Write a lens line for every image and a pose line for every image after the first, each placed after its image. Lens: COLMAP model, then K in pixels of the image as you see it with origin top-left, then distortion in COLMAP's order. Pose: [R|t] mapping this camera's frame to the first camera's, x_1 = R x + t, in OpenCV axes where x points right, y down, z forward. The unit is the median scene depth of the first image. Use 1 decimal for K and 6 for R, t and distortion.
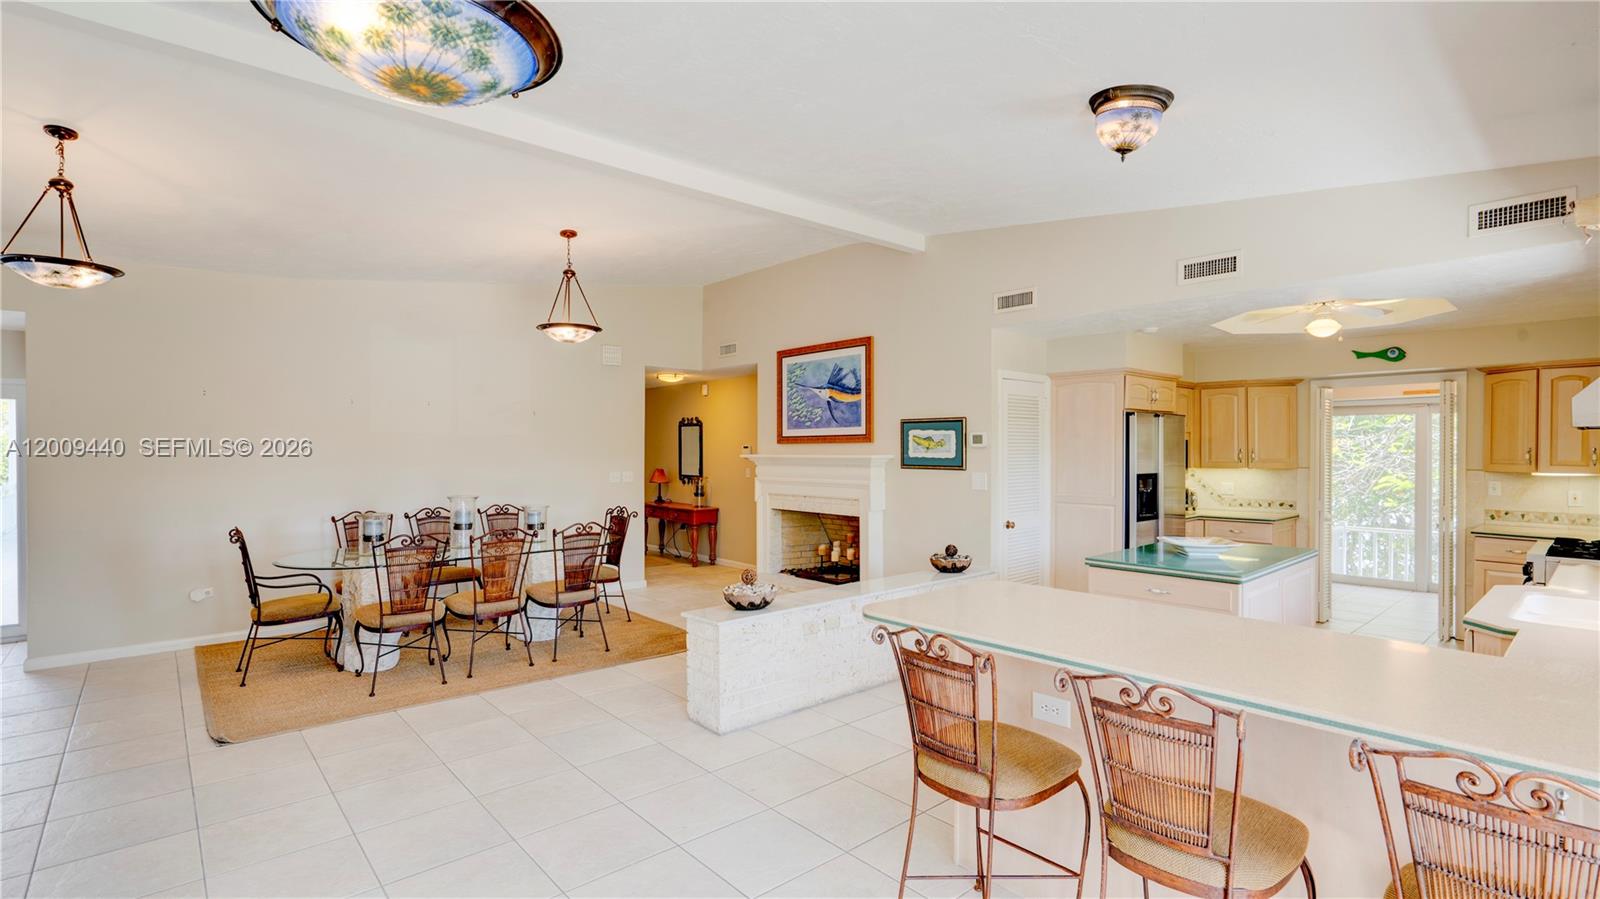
lens RADIAL K [[738.3, 0, 803.8], [0, 738.3, 458.7], [0, 0, 1]] dist [-0.002720, -0.000114]
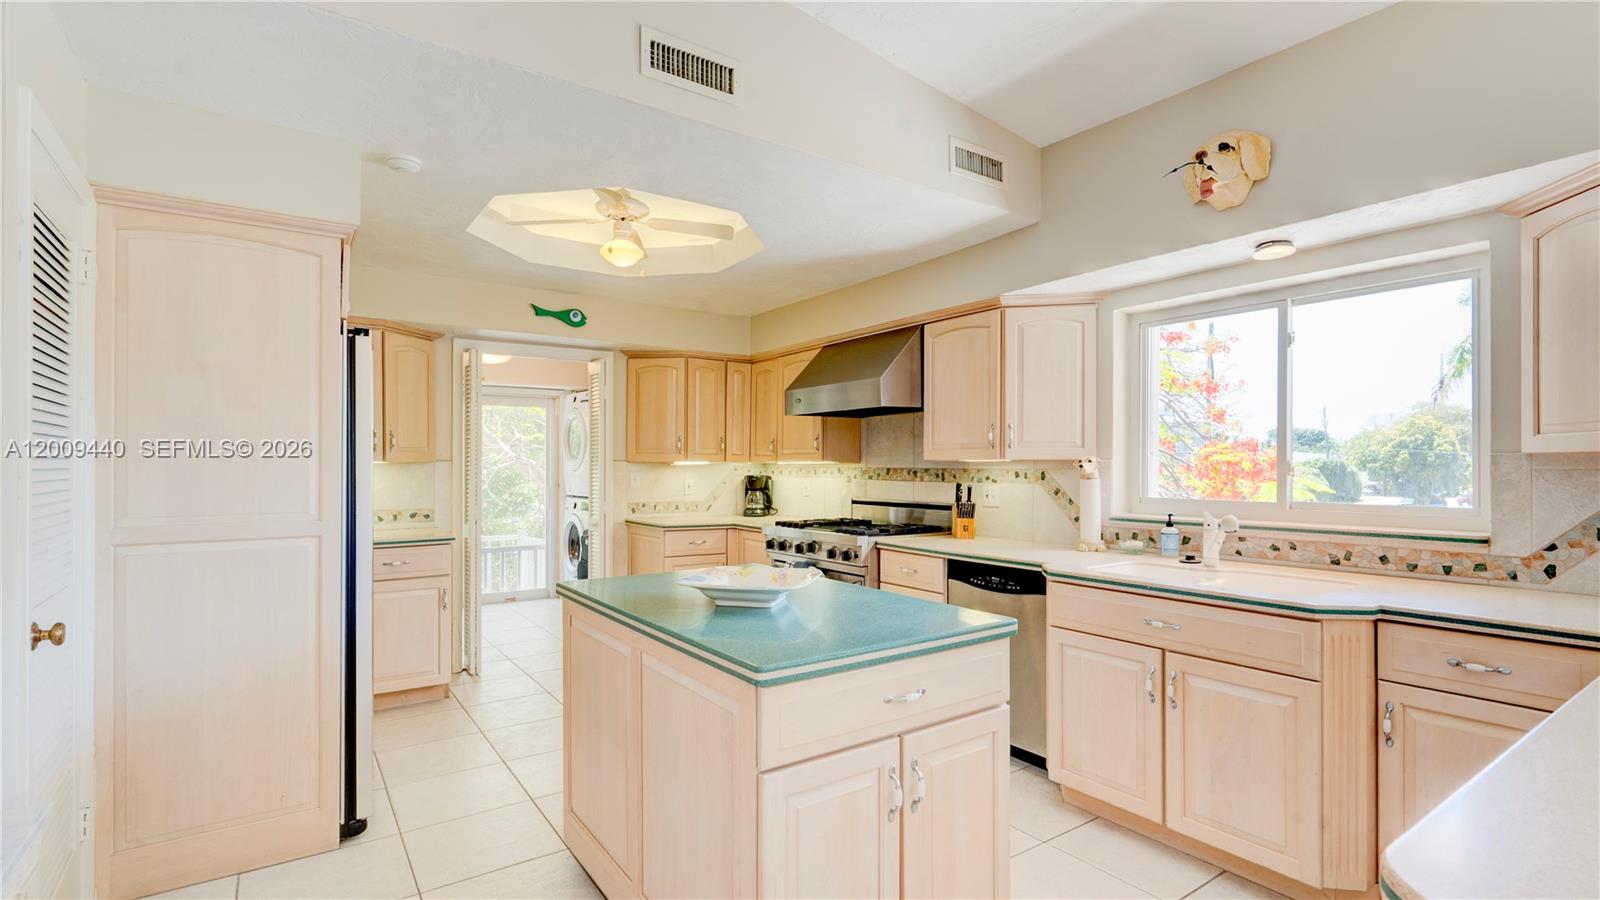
lens RADIAL K [[738.3, 0, 799.1], [0, 738.3, 463.0], [0, 0, 1]] dist [-0.002720, -0.000114]
pose [[0.116499, 0.005020, 0.993178, 0.019256], [0.010328, 0.999927, -0.006266, 0.022898], [-0.993137, 0.010987, 0.116439, 0.580450]]
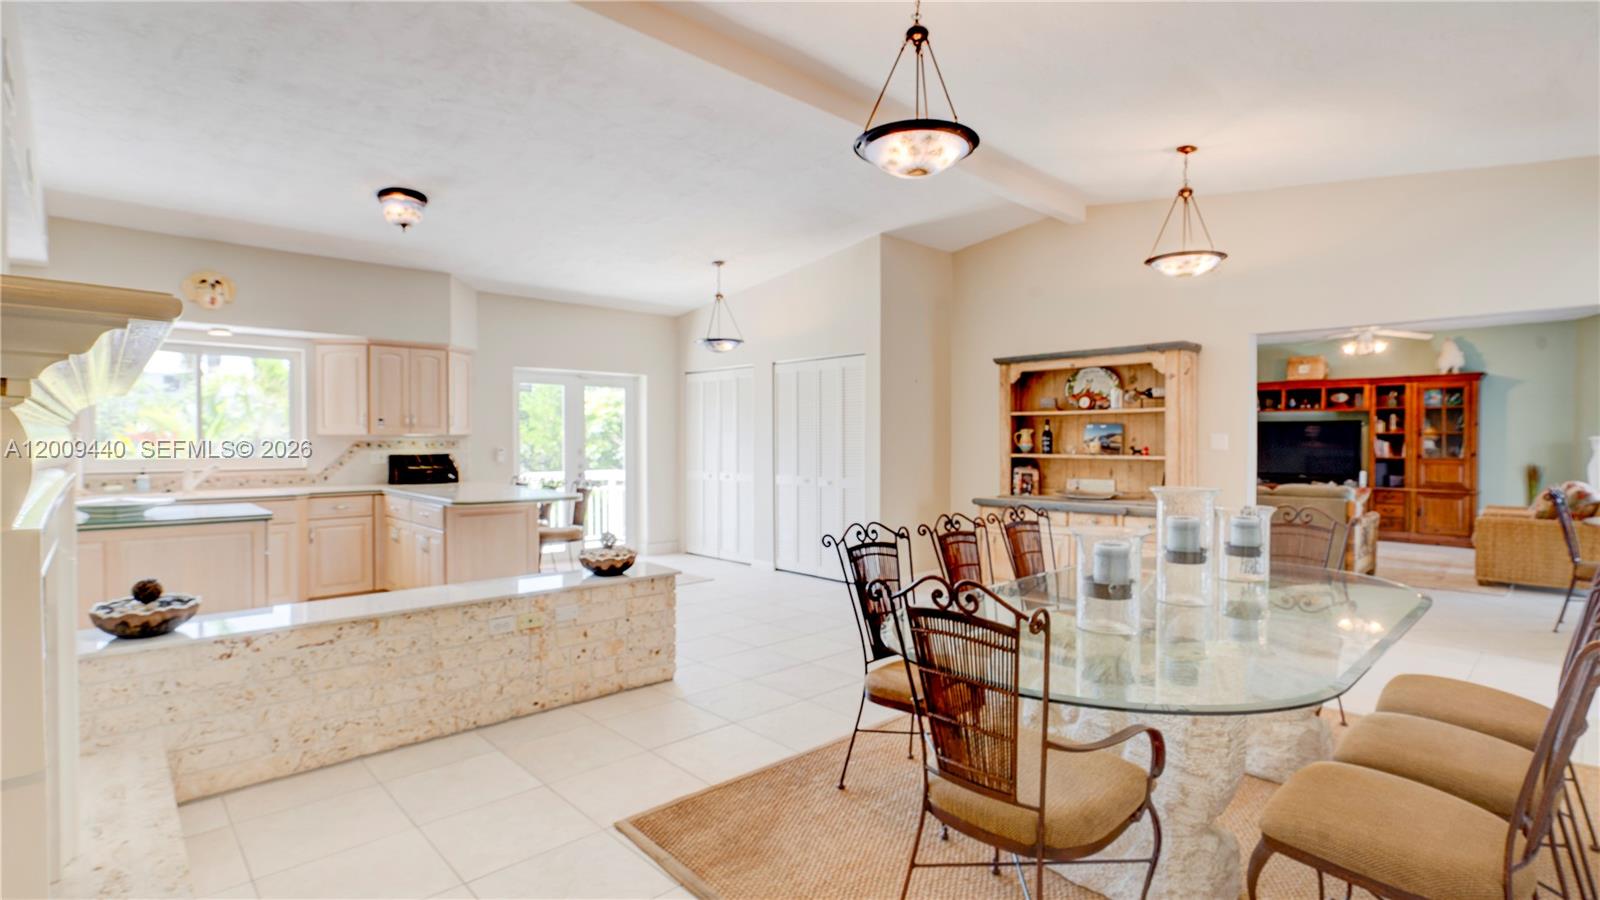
lens RADIAL K [[767.8, 0, 788.8], [0, 767.8, 456.1], [0, 0, 1]] dist [0.019213, 0.000459]
pose [[-0.999948, -0.002912, -0.009728, -0.181413], [-0.003228, 0.999463, 0.032609, 0.012742], [0.009628, 0.032639, -0.999421, 1.273361]]
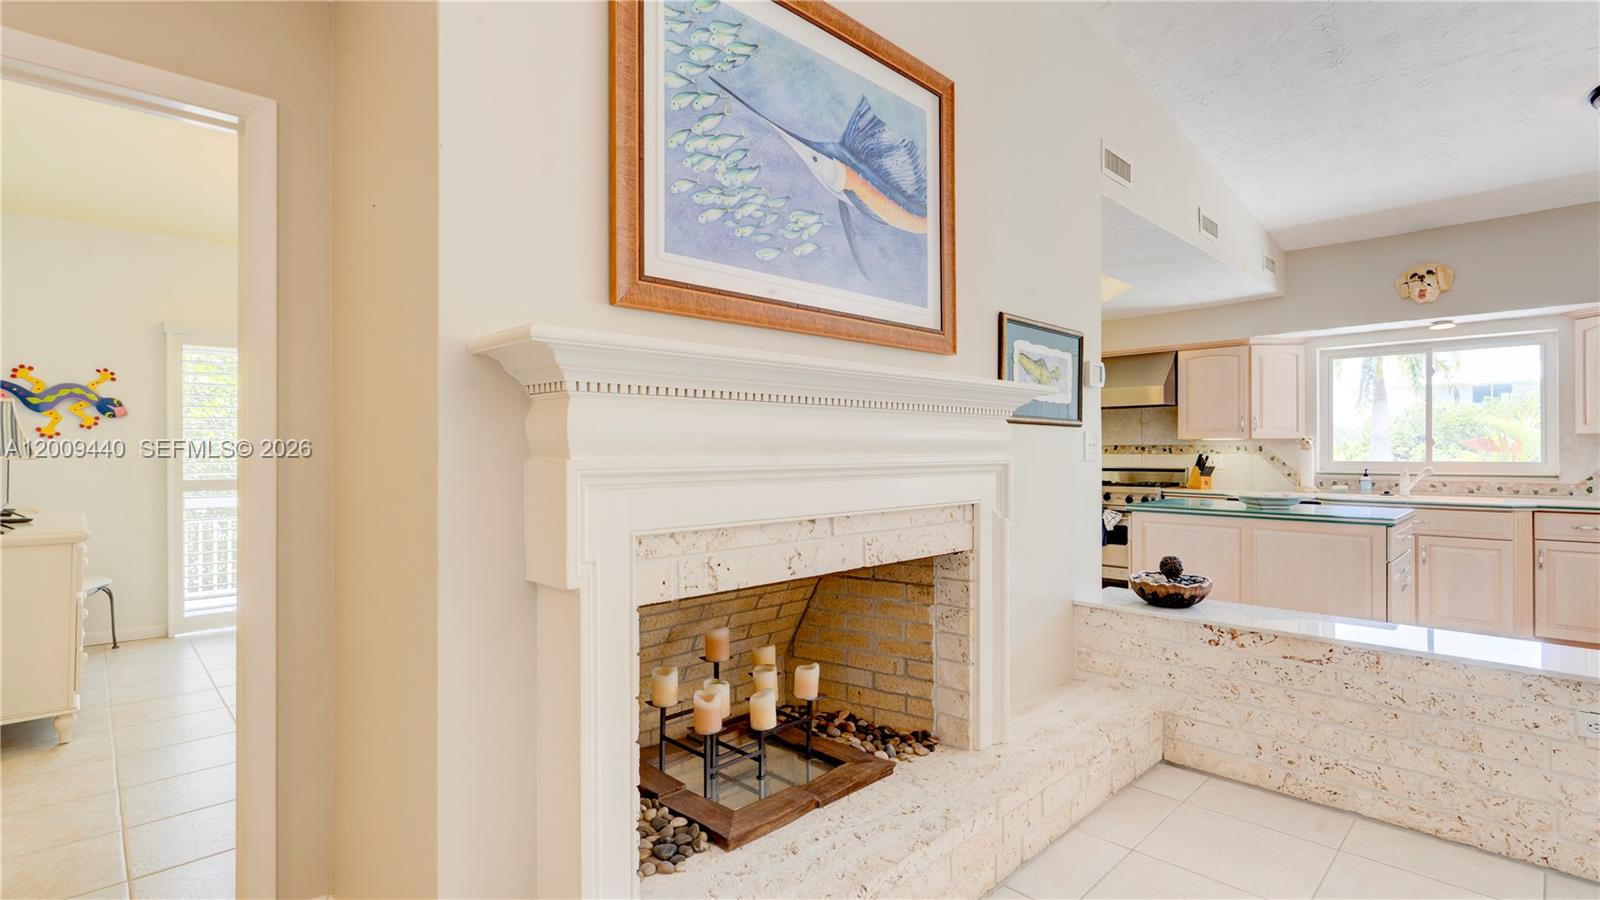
lens RADIAL K [[738.3, 0, 804.1], [0, 738.3, 449.6], [0, 0, 1]] dist [-0.002720, -0.000114]
pose [[-0.046521, 0.002986, 0.998913, -0.289268], [0.012053, 0.999924, -0.002427, 0.027895], [-0.998845, 0.011927, -0.046554, 1.084427]]
